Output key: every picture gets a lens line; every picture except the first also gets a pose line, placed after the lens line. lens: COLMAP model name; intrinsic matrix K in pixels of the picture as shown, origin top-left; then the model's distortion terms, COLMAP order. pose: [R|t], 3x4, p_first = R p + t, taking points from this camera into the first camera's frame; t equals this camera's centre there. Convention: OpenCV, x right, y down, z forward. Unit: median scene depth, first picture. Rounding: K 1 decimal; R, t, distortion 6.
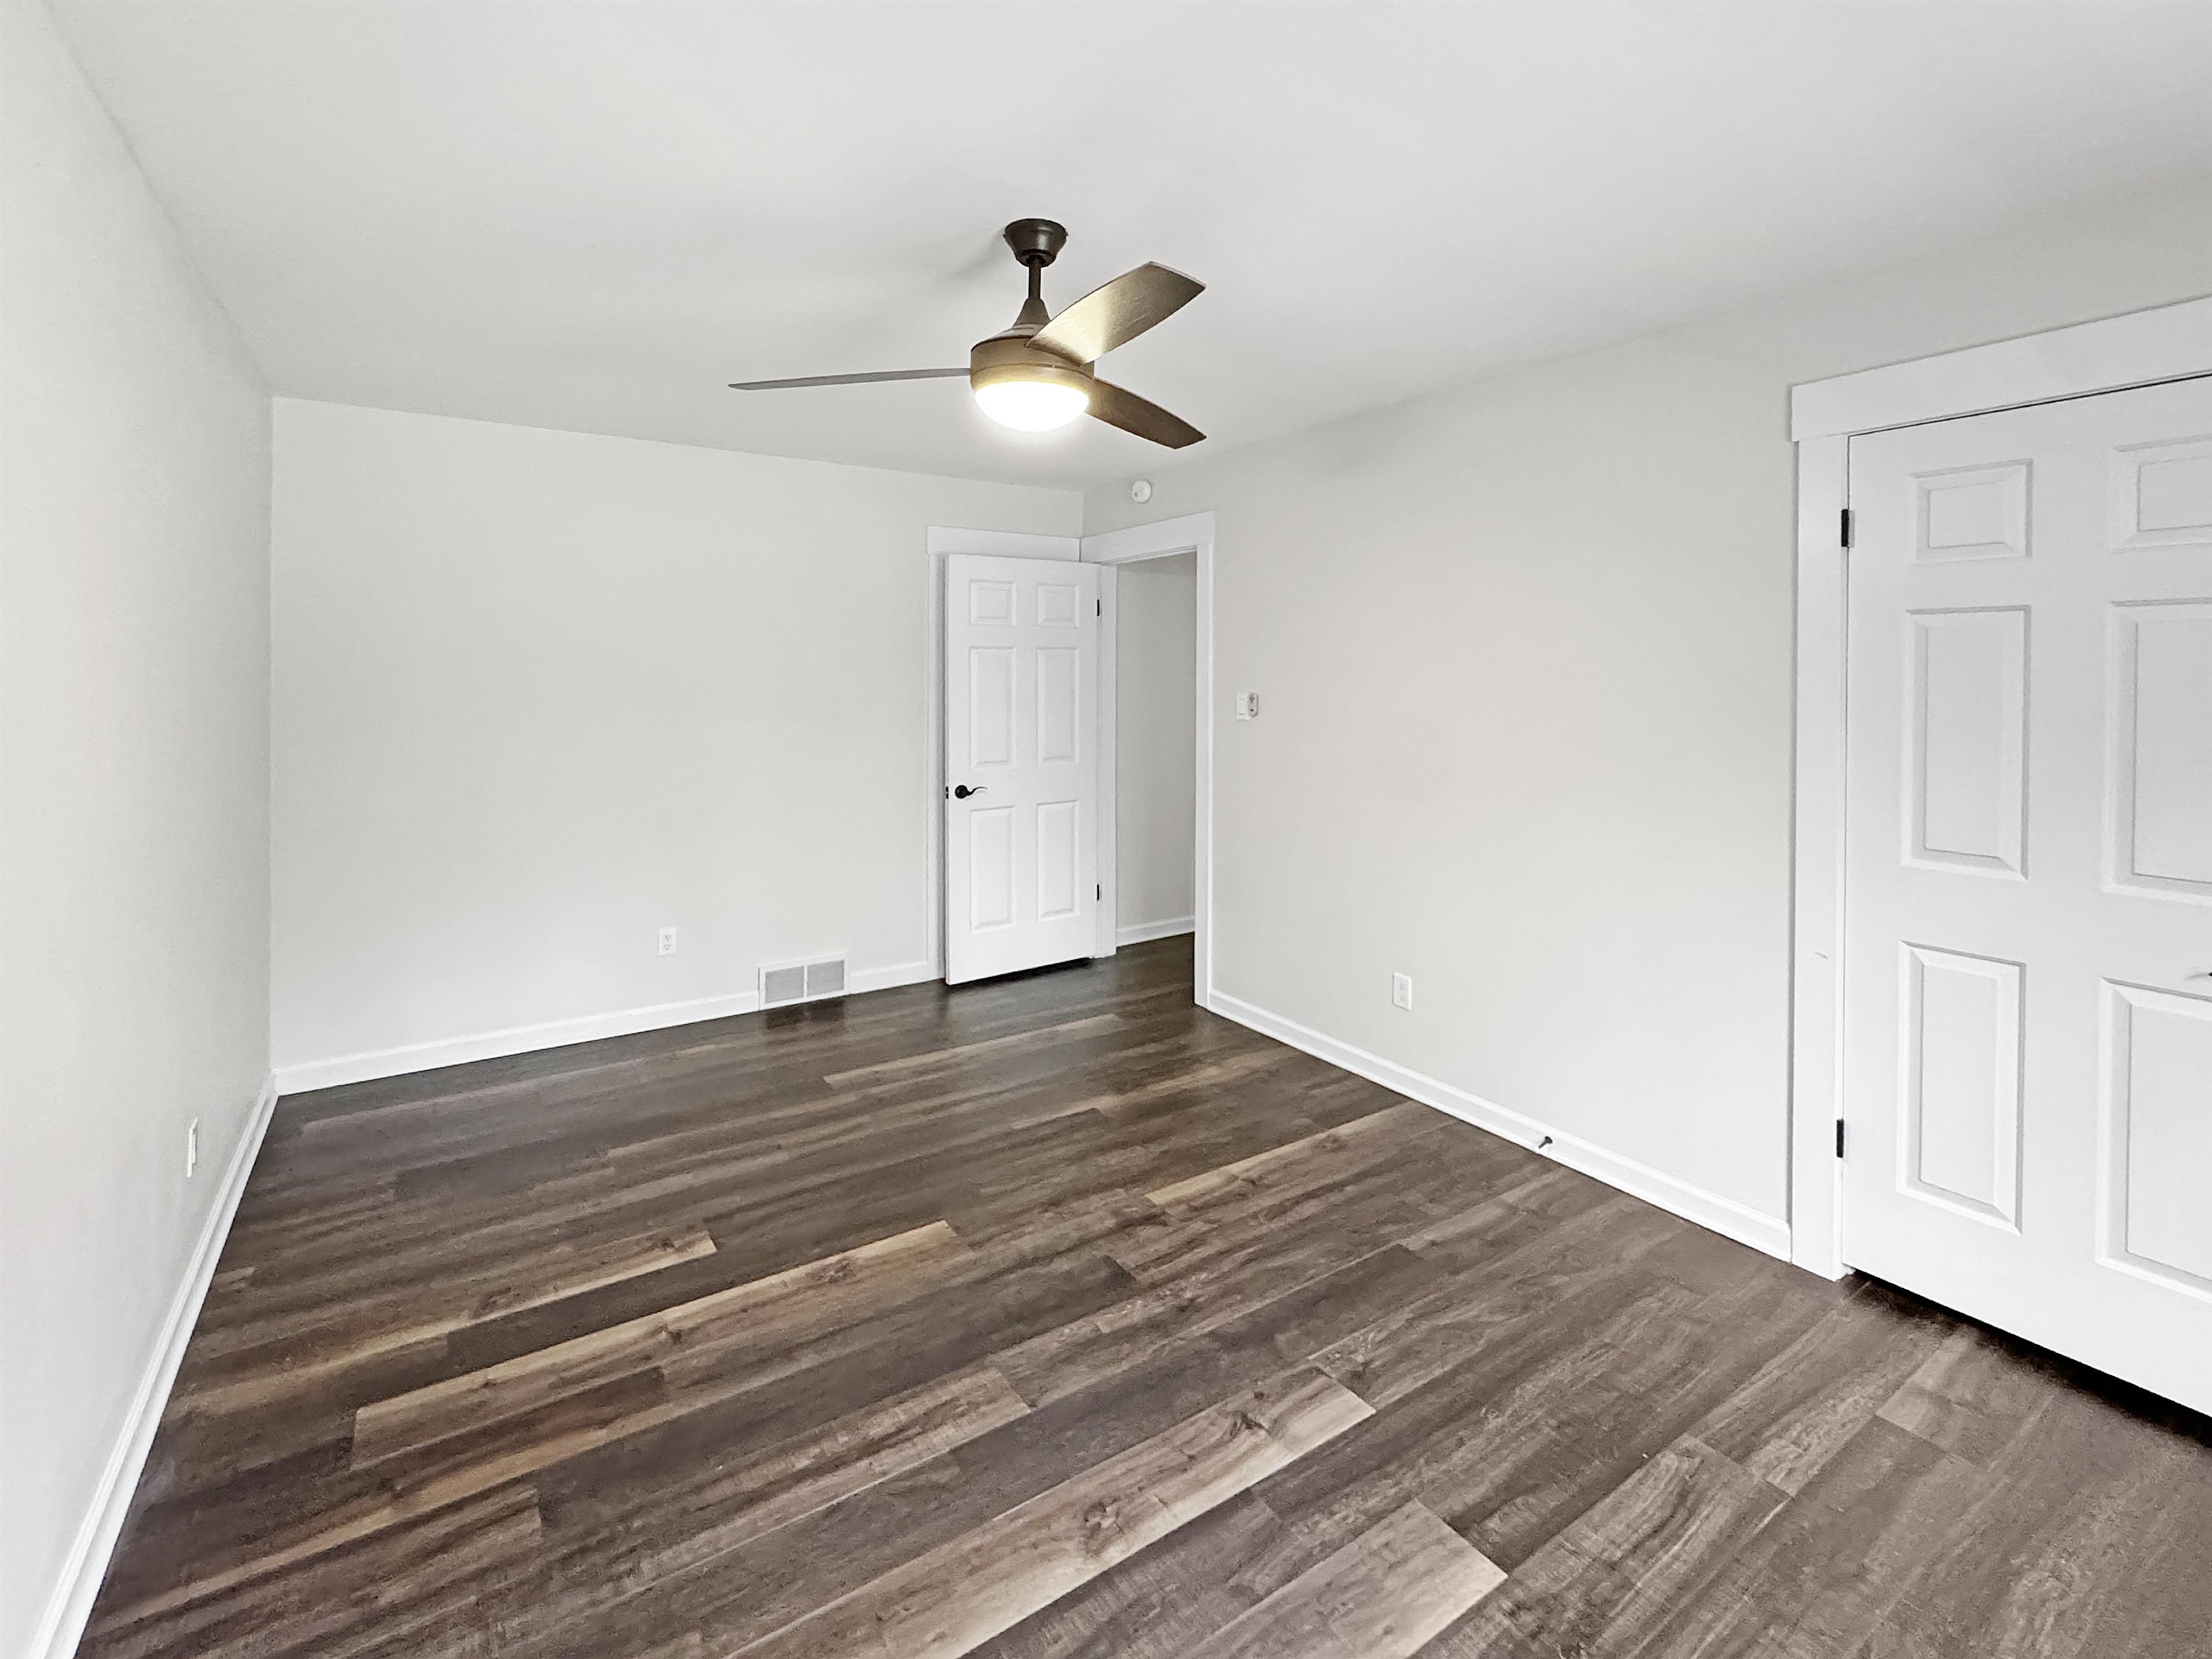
lens RADIAL K [[990.5, 0, 1097.4], [0, 990.5, 849.6], [0, 0, 1]] dist [0.000384, -0.001940]
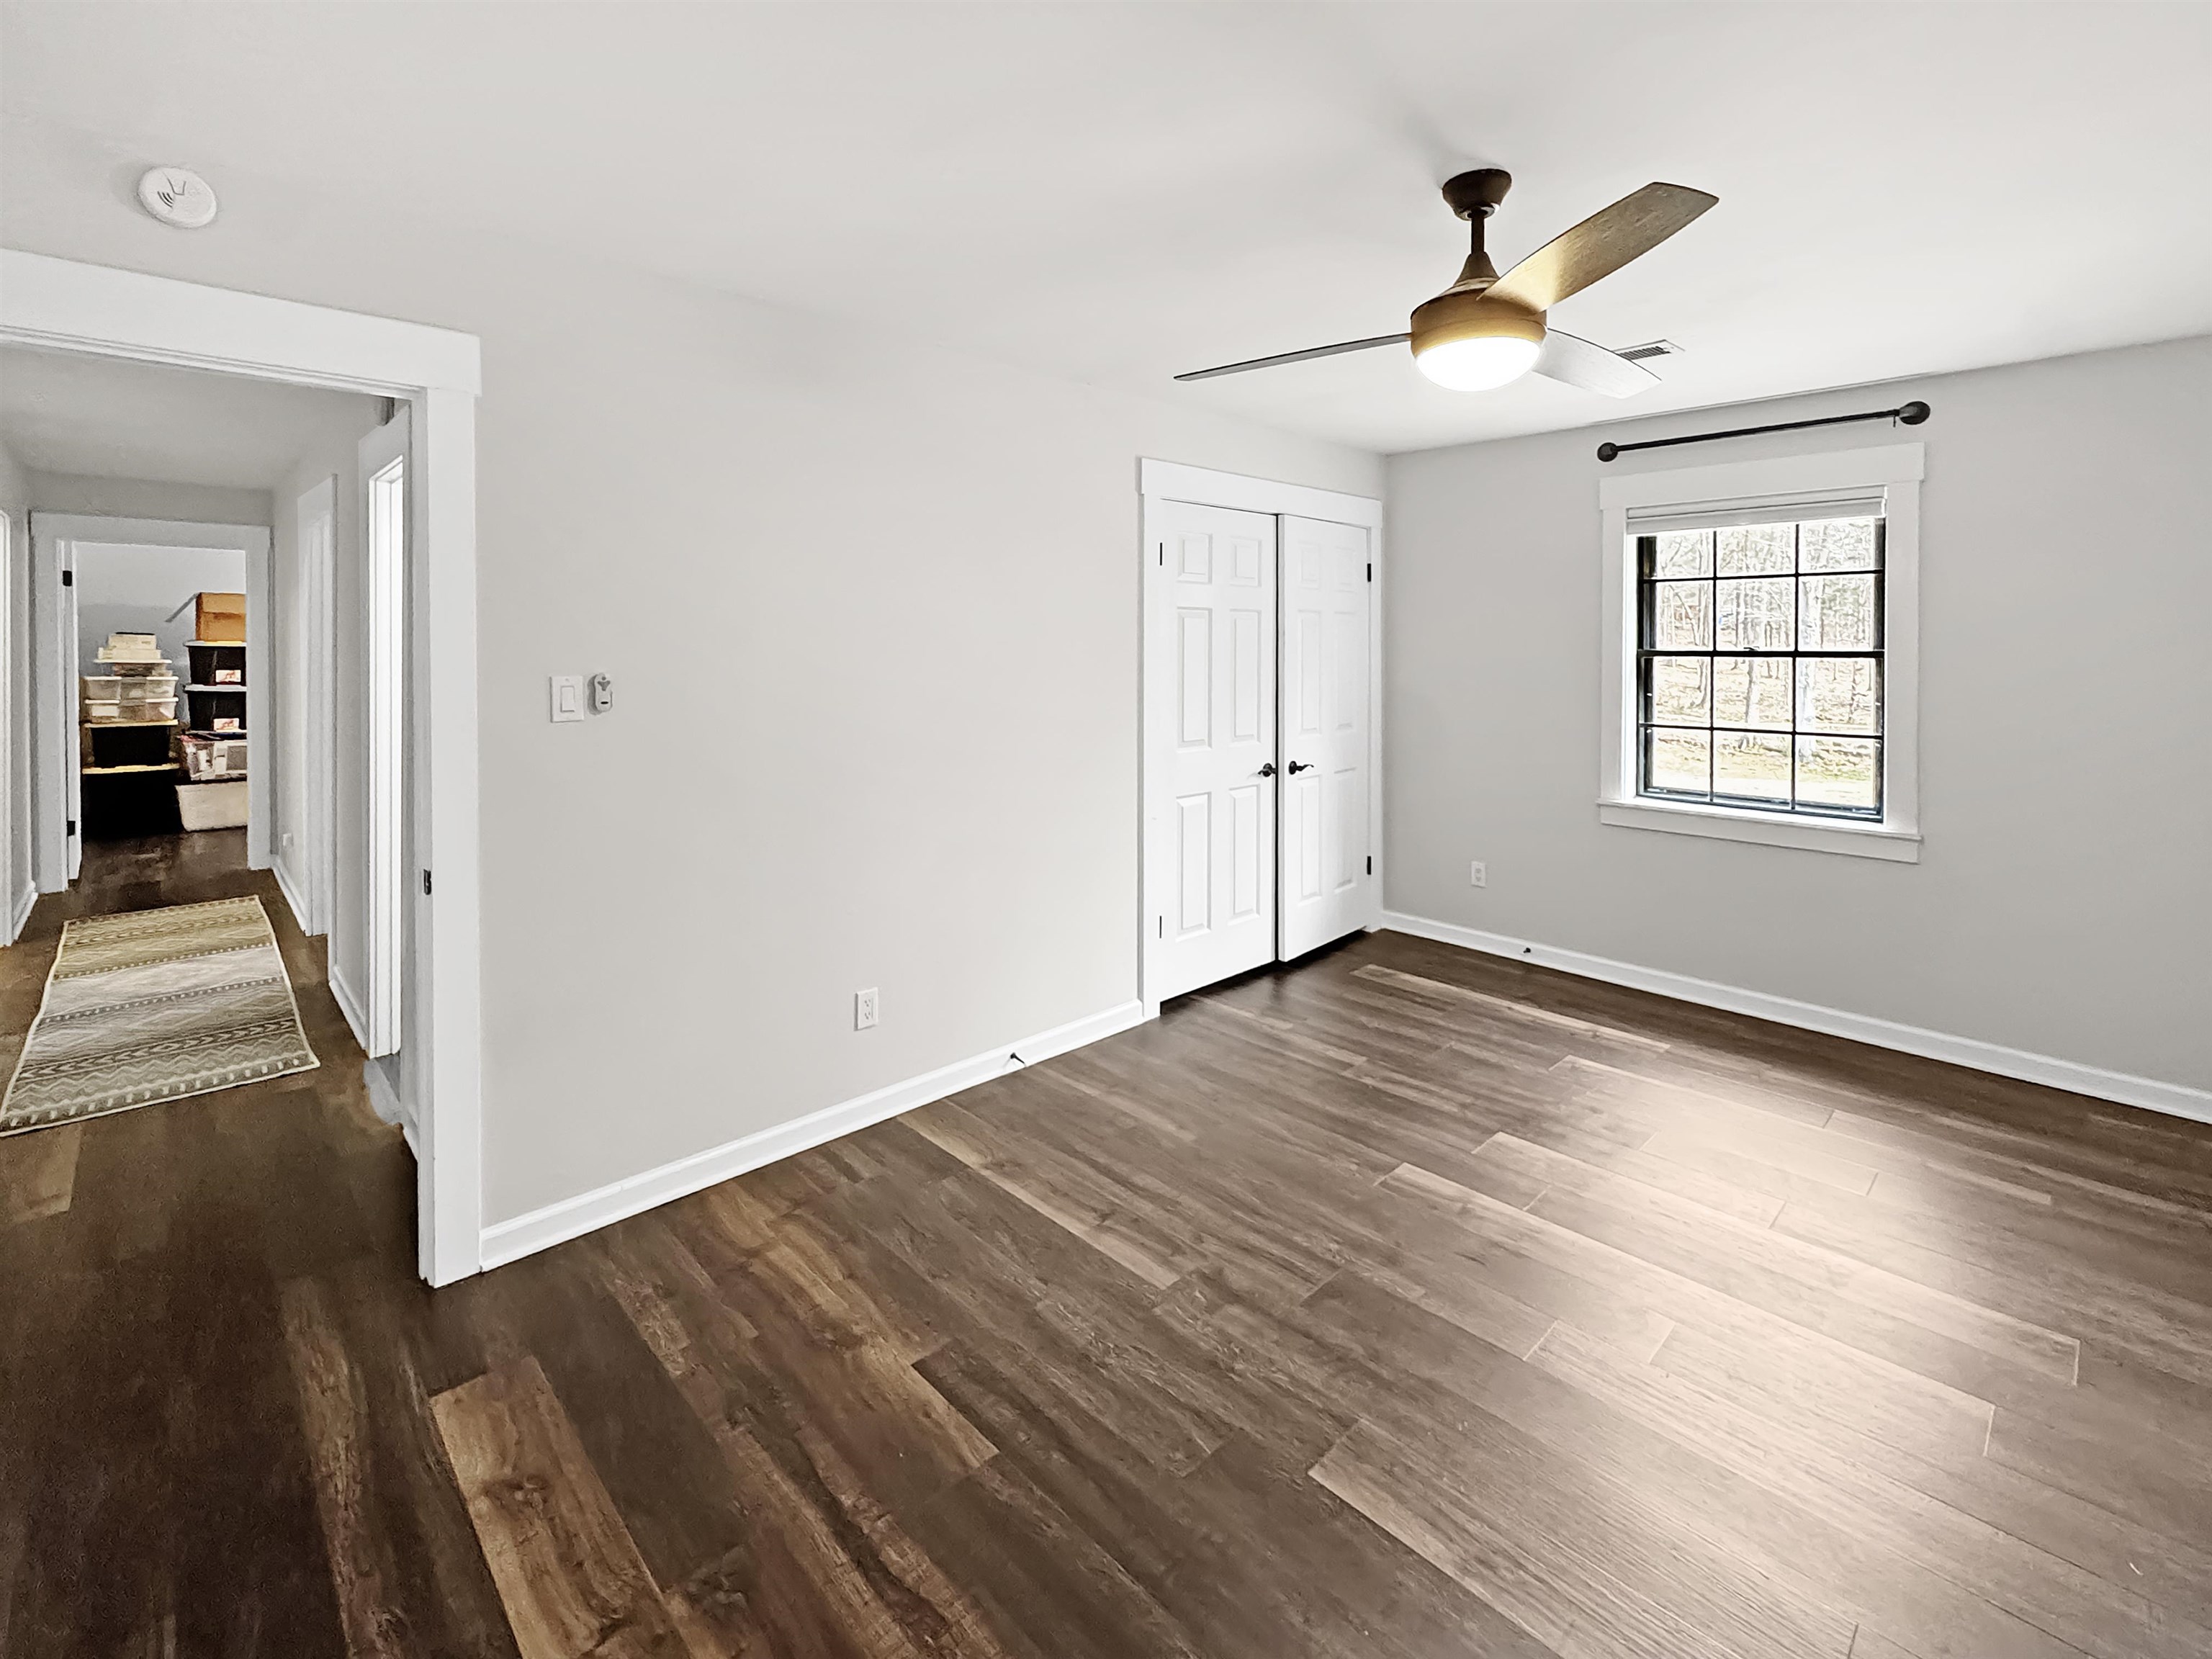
lens RADIAL K [[990.5, 0, 1126.6], [0, 990.5, 826.0], [0, 0, 1]] dist [0.000384, -0.001940]
pose [[-0.198913, -0.182390, 0.962895, -0.735773], [0.166628, 0.961929, 0.216629, -0.218486], [-0.965748, 0.203536, -0.160948, 1.212794]]
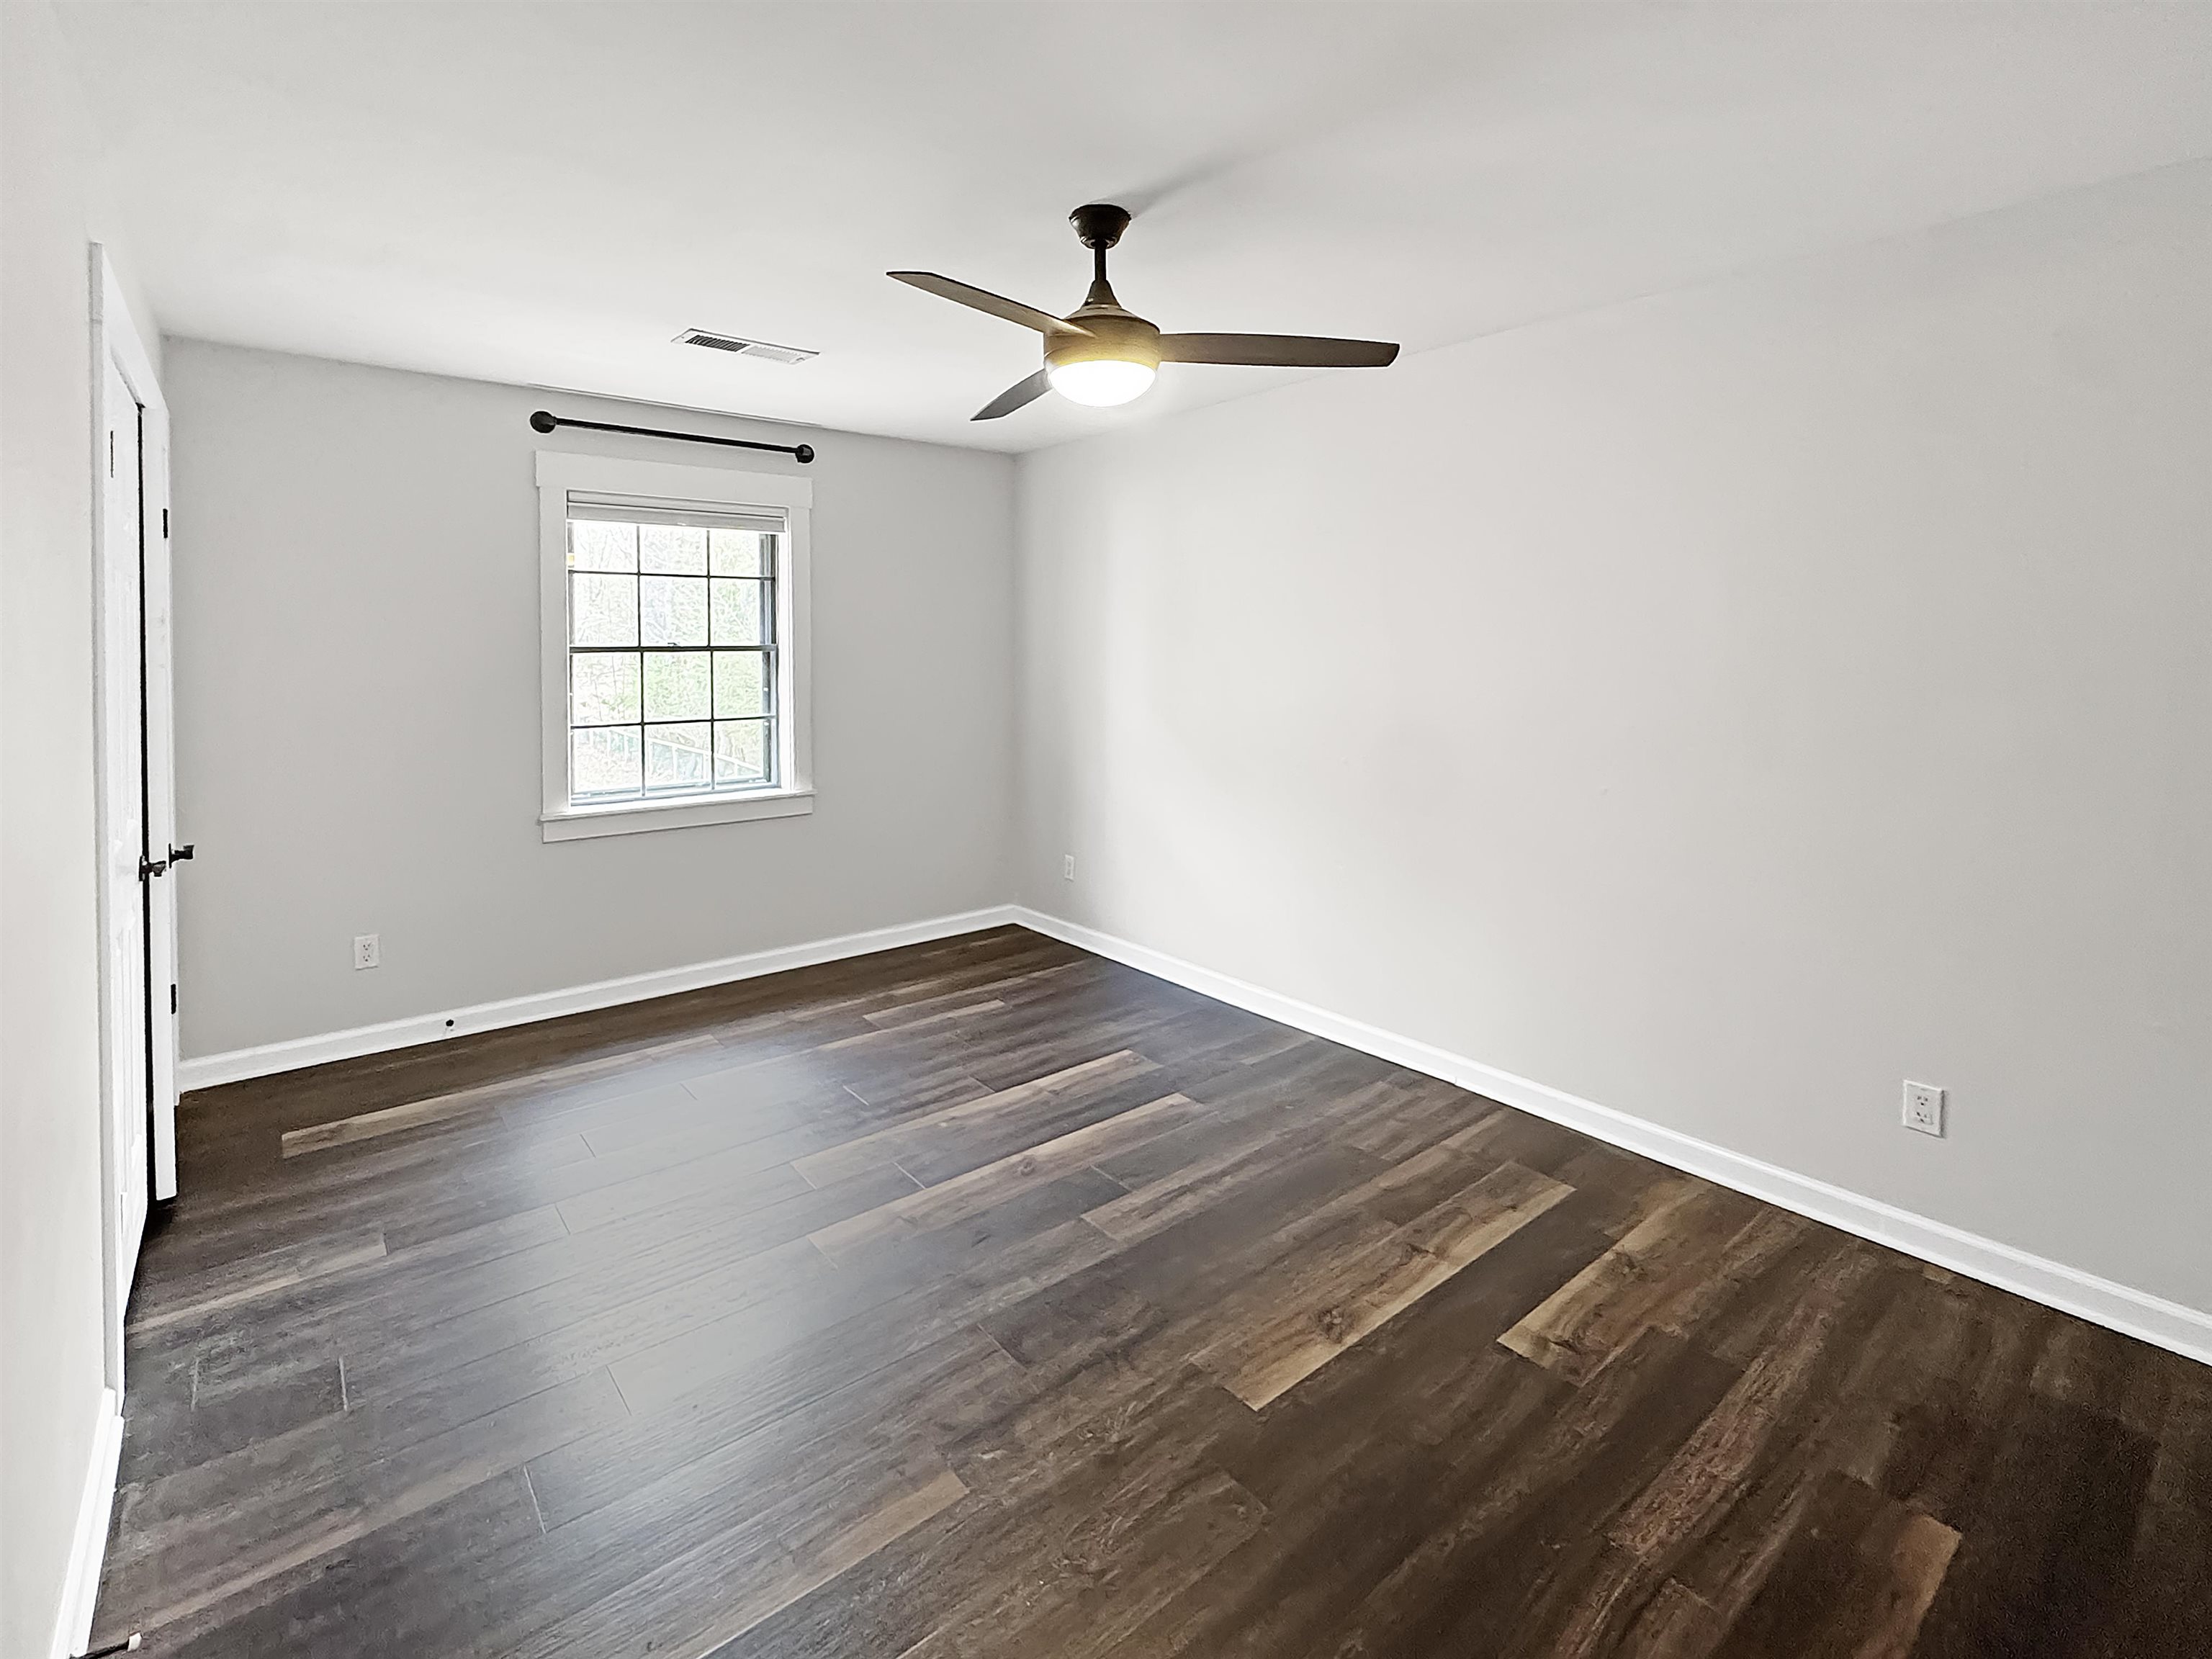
lens RADIAL K [[990.5, 0, 1099.4], [0, 990.5, 821.7], [0, 0, 1]] dist [0.000384, -0.001940]
pose [[-0.994759, 0.013328, -0.101376, 0.026005], [-0.022720, 0.937869, 0.346245, -0.286211], [0.099692, 0.346733, -0.932651, 1.610299]]
